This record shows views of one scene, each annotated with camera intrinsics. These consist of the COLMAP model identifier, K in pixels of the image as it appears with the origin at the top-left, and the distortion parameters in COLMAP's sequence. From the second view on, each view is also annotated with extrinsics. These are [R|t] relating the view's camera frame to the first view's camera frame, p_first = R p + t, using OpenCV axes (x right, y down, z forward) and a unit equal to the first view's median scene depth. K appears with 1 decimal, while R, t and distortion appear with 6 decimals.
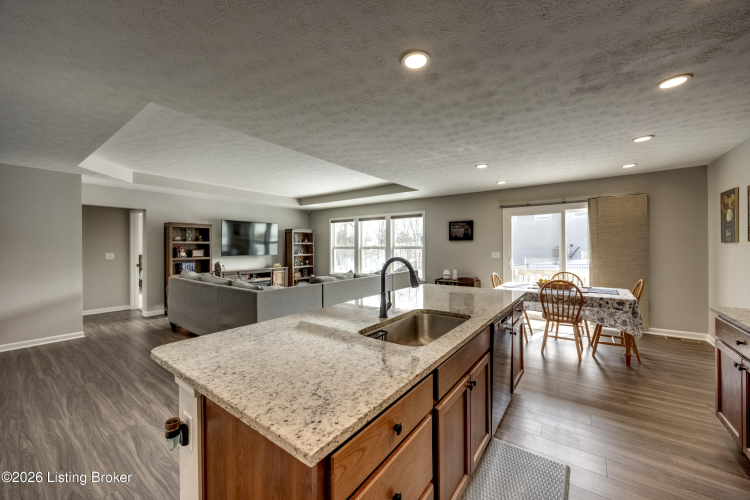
lens RADIAL K [[283.3, 0, 380.2], [0, 283.3, 246.3], [0, 0, 1]] dist [-0.001591, 0.000040]
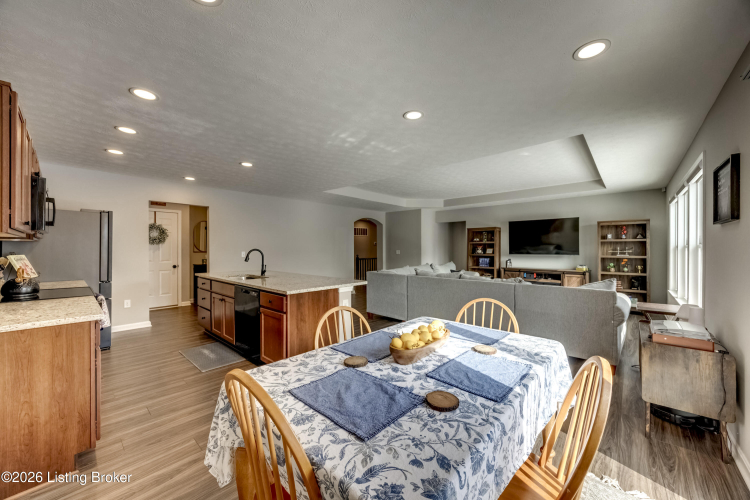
lens RADIAL K [[283.3, 0, 380.2], [0, 283.3, 246.3], [0, 0, 1]] dist [-0.001591, 0.000040]
pose [[-0.108125, -0.001540, -0.994136, 1.099634], [-0.000059, 0.999999, -0.001542, 0.012282], [0.994137, -0.000108, -0.108125, 1.092323]]
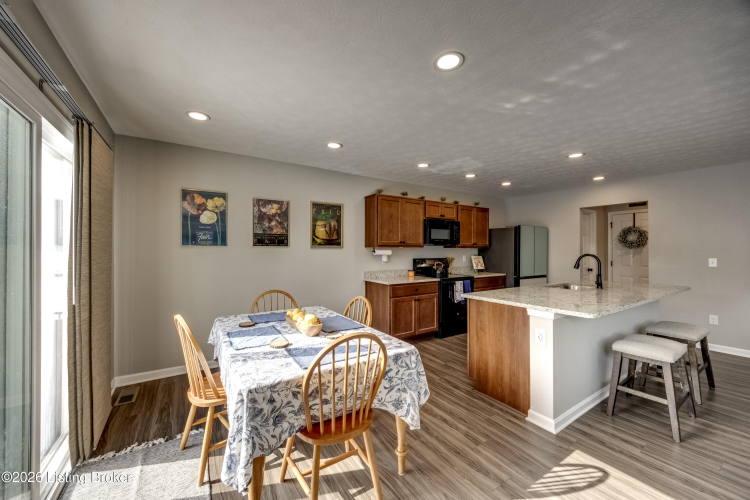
lens RADIAL K [[288.7, 0, 375.0], [0, 288.7, 250.0], [0, 0, 1]] dist [-0.005962, 0.000001]
pose [[-0.931384, 0.007864, 0.363953, 0.335147], [0.006084, 0.999963, -0.006037, 0.009596], [-0.363987, -0.003408, -0.931398, 1.597598]]
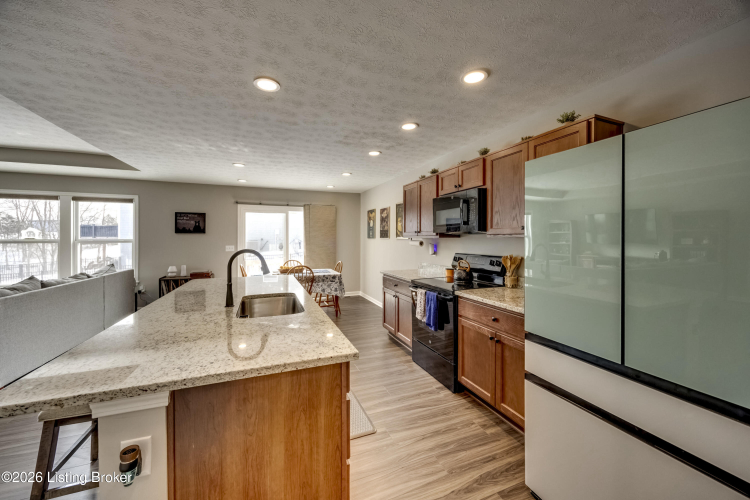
lens RADIAL K [[286.9, 0, 372.4], [0, 286.9, 241.4], [0, 0, 1]] dist [-0.002934, -0.000254]
pose [[0.542526, -0.001663, 0.840037, -0.308726], [-0.002857, 0.999989, 0.003825, 0.000476], [-0.840034, -0.004476, 0.542515, -0.016140]]
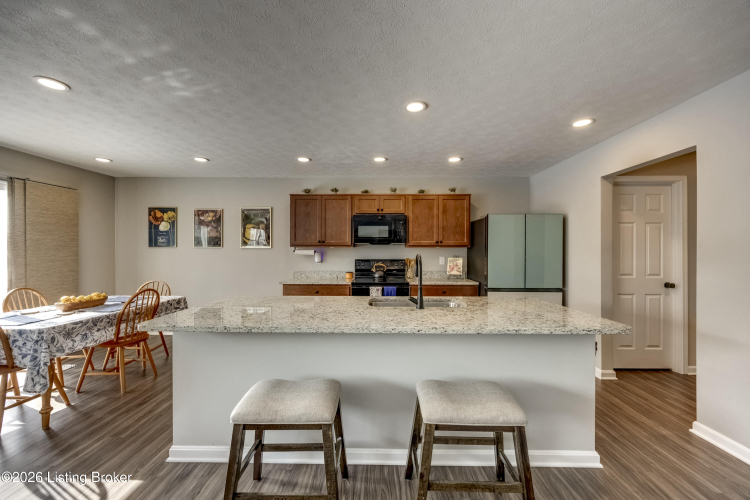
lens RADIAL K [[295.9, 0, 377.3], [0, 295.9, 250.5], [0, 0, 1]] dist [-0.003340, -0.000336]
pose [[-0.572913, 0.009386, 0.819562, -0.432353], [0.001739, 0.999946, -0.010236, 0.017984], [-0.819614, -0.004439, -0.572899, 0.914715]]
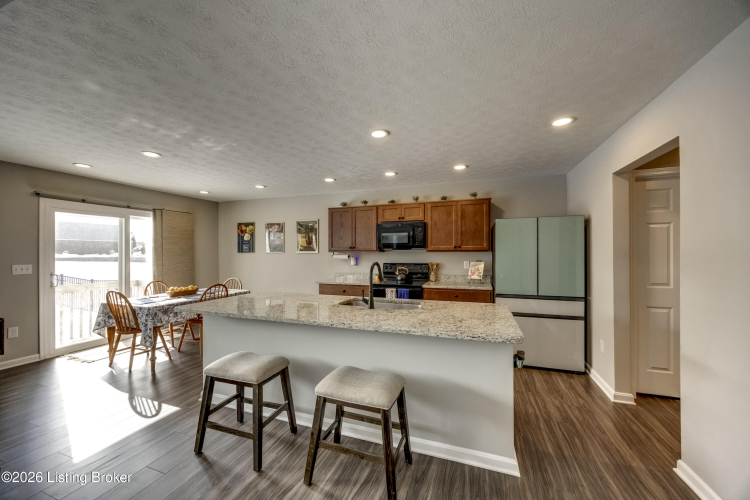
lens RADIAL K [[288.7, 0, 375.0], [0, 288.7, 250.0], [0, 0, 1]] dist [-0.005962, 0.000001]
pose [[-0.272908, 0.016196, 0.961904, -0.649661], [0.004463, 0.999869, -0.015569, 0.002215], [-0.962030, 0.000044, -0.272944, 0.681308]]
